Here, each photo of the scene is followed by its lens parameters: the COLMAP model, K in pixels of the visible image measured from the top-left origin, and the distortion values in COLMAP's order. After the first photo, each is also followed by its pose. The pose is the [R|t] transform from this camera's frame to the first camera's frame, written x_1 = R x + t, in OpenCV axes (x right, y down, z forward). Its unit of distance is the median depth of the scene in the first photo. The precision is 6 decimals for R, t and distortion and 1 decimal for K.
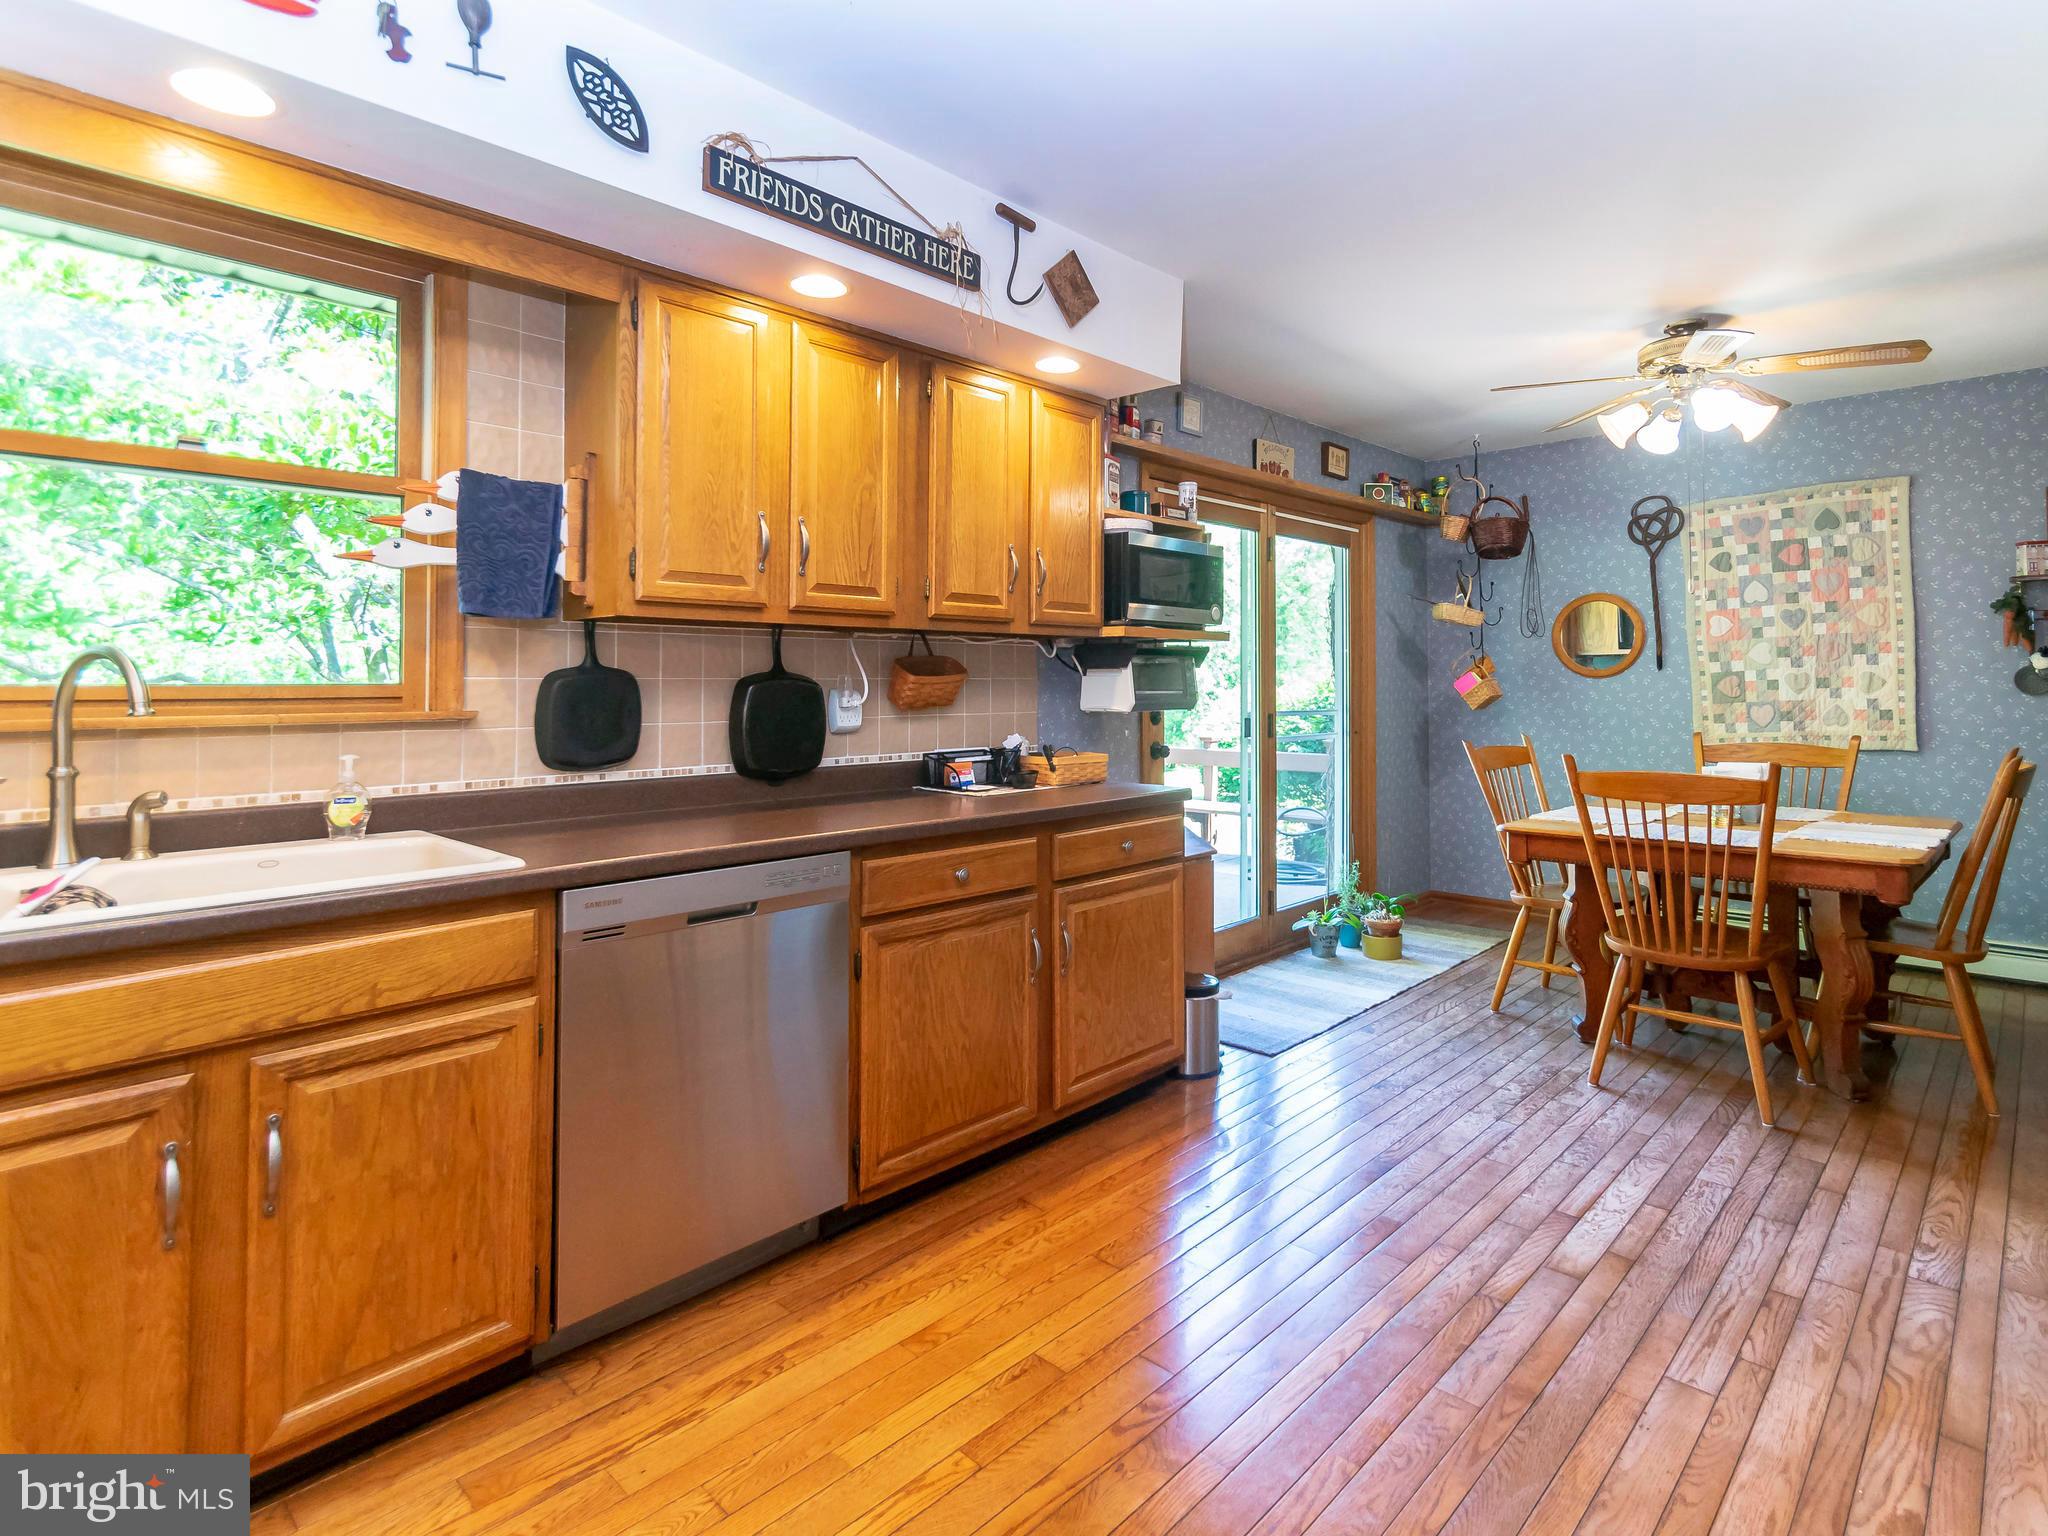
lens RADIAL K [[1049.6, 0, 1046.5], [0, 1049.6, 661.0], [0, 0, 1]] dist [0.001220, 0.000409]
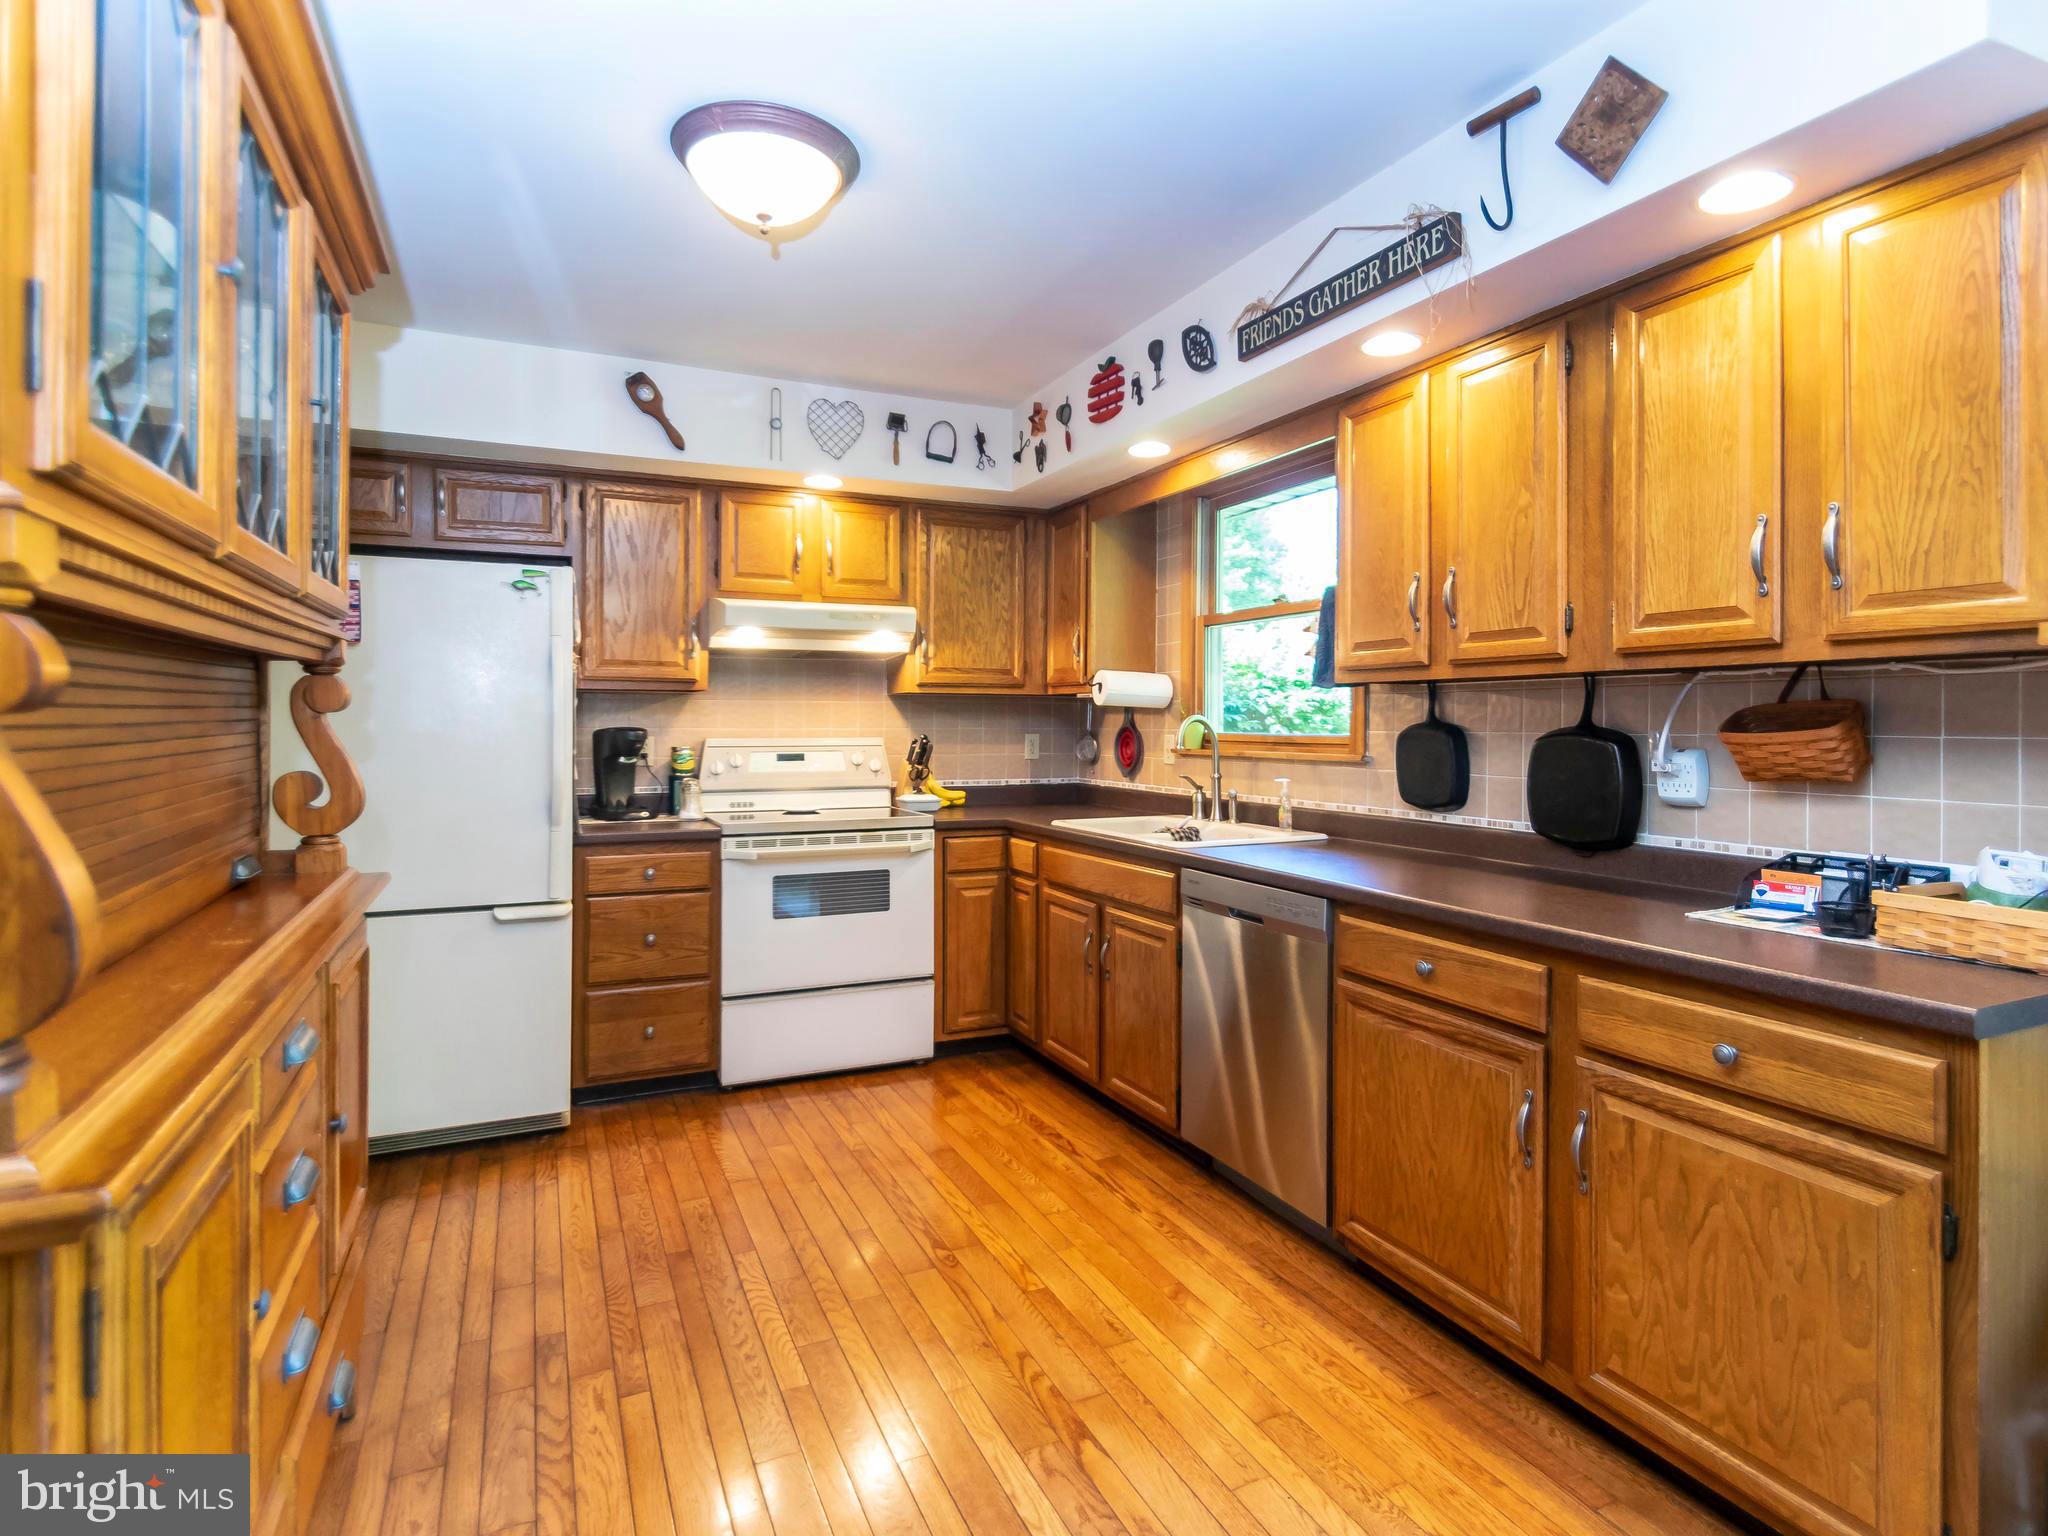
lens RADIAL K [[1049.6, 0, 1014.7], [0, 1049.6, 721.3], [0, 0, 1]] dist [0.001220, 0.000409]
pose [[-0.366363, 0.001890, -0.930470, 0.861895], [0.020477, 0.999772, -0.006032, 0.001634], [0.930247, -0.021263, -0.366318, 1.039981]]
